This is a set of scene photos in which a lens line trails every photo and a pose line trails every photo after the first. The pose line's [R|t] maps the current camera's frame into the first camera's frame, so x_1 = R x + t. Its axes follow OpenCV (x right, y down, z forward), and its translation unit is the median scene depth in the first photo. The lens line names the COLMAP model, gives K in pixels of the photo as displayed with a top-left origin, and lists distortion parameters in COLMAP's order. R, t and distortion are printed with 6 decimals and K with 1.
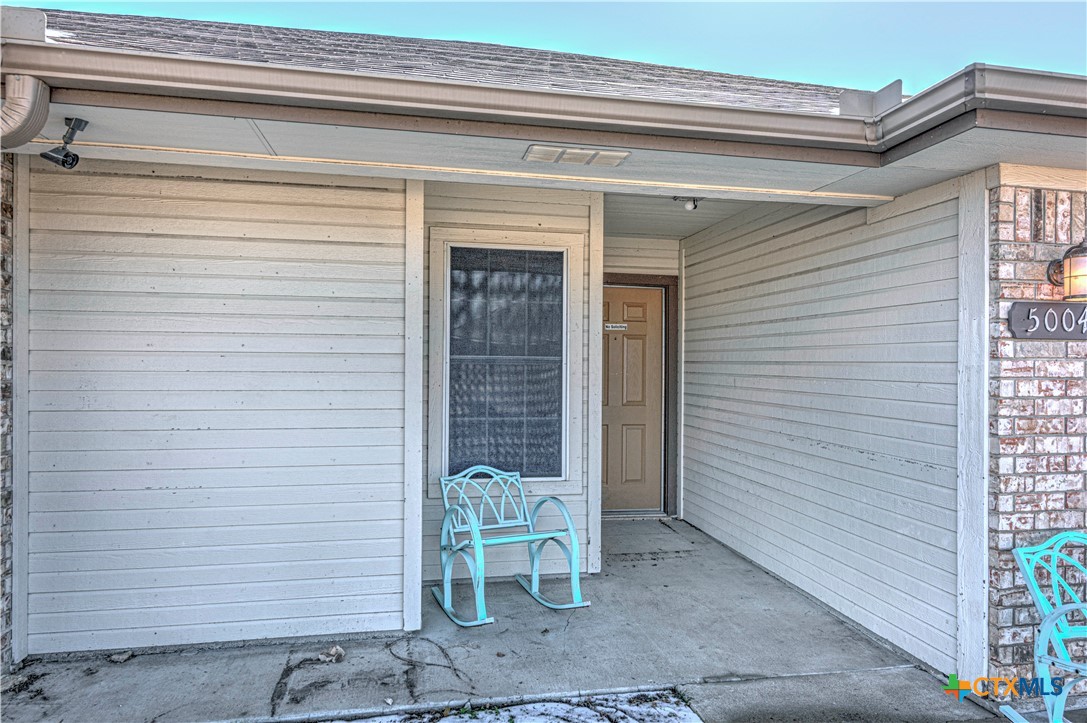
lens RADIAL K [[670.7, 0, 543.5], [0, 670.7, 361.5], [0, 0, 1]] dist [0.000843, 0.000470]
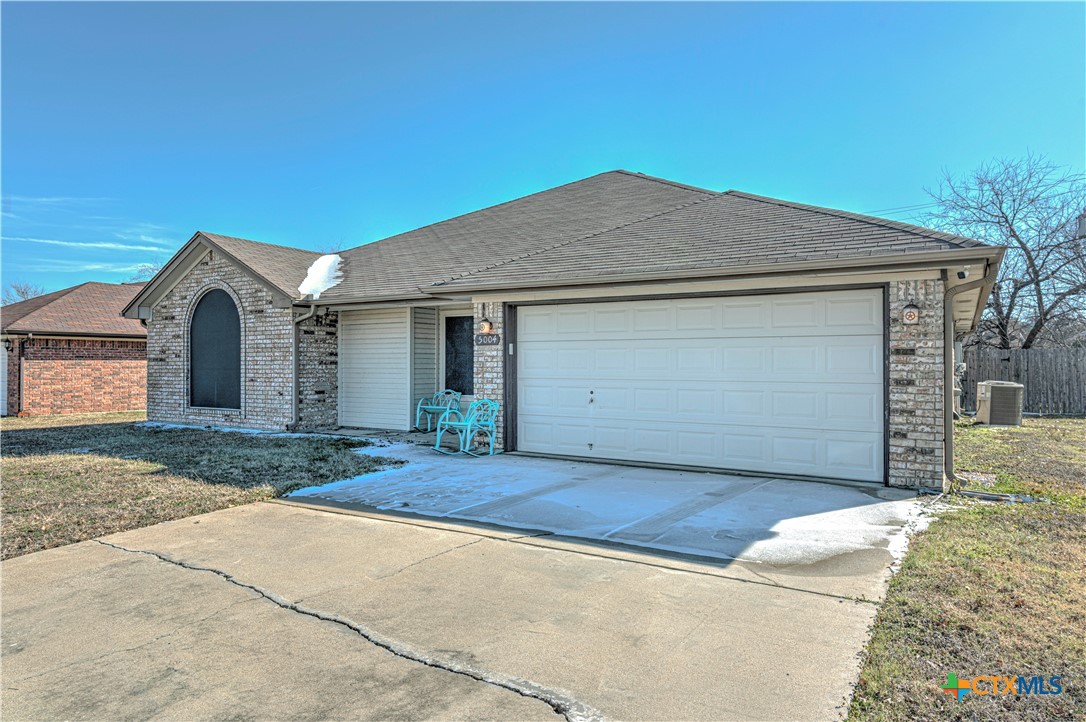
lens RADIAL K [[670.0, 0, 543.0], [0, 670.0, 361.0], [0, 0, 1]] dist [0.000843, 0.000470]
pose [[0.736224, -0.010783, -0.676652, 3.336710], [0.006413, 0.999939, -0.008957, 0.083484], [0.676708, 0.002255, 0.736248, -1.380548]]
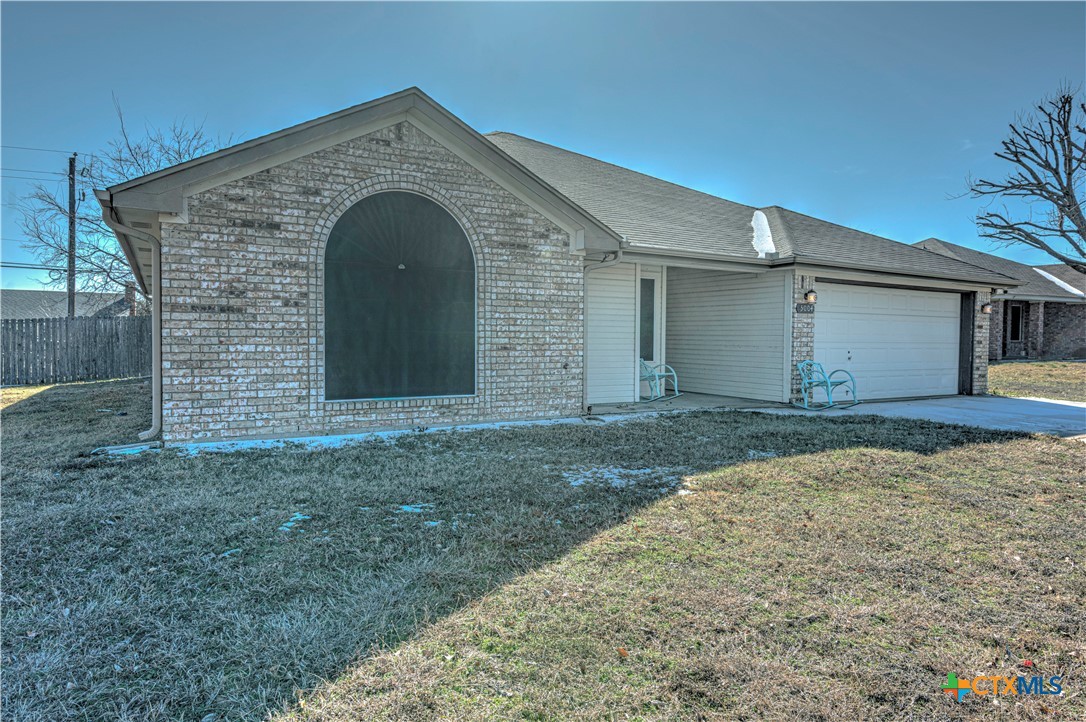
lens RADIAL K [[670.0, 0, 543.0], [0, 670.0, 361.0], [0, 0, 1]] dist [0.000843, 0.000470]
pose [[0.945203, -0.010582, 0.326311, -2.031398], [-0.002721, 0.999185, 0.040284, 0.095930], [-0.326471, -0.038964, 0.944404, -2.282135]]
